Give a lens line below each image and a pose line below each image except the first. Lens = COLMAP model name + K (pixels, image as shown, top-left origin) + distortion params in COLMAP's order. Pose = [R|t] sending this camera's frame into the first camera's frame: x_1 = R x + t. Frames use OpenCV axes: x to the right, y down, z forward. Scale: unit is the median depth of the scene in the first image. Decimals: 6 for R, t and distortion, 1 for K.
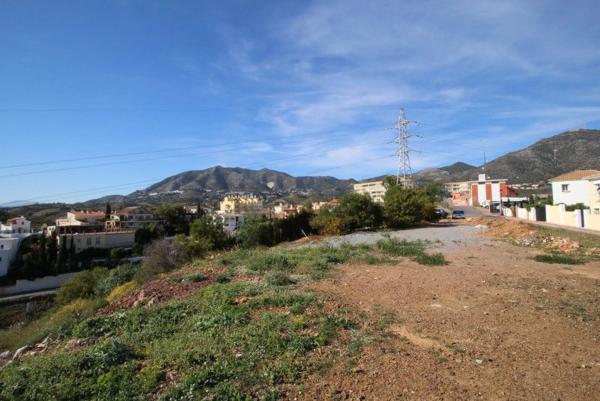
lens RADIAL K [[277.7, 0, 297.6], [0, 277.7, 195.2], [0, 0, 1]] dist [0.010990, -0.016361]
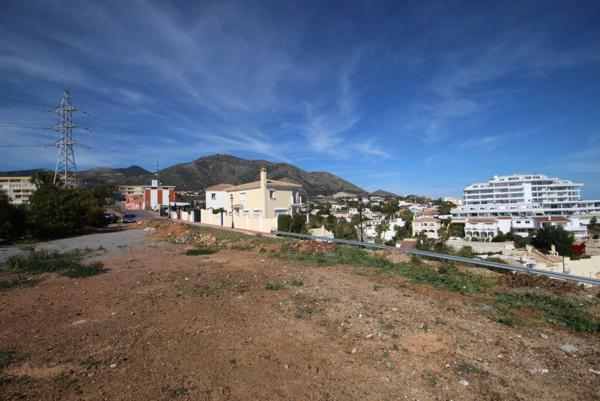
lens RADIAL K [[277.7, 0, 298.9], [0, 277.7, 196.1], [0, 0, 1]] dist [0.010990, -0.016361]
pose [[0.486556, 0.043985, 0.872542, 0.009372], [-0.035227, 0.998907, -0.030712, -0.000371], [-0.872939, -0.015794, 0.487573, -0.006848]]
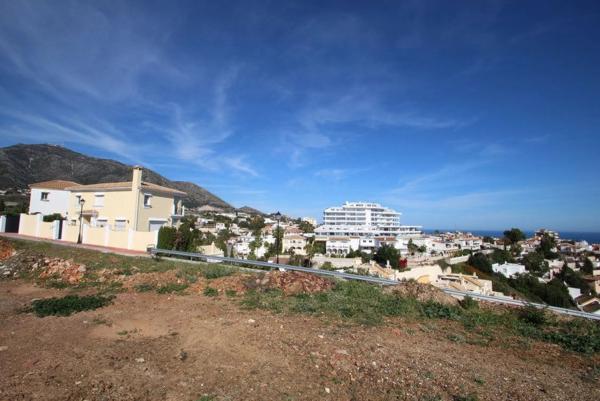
lens RADIAL K [[277.7, 0, 296.1], [0, 277.7, 204.7], [0, 0, 1]] dist [0.010990, -0.016361]
pose [[0.038056, 0.086703, 0.995507, 0.120589], [-0.084838, 0.992912, -0.083234, 0.010345], [-0.995668, -0.081289, 0.045141, 0.181151]]
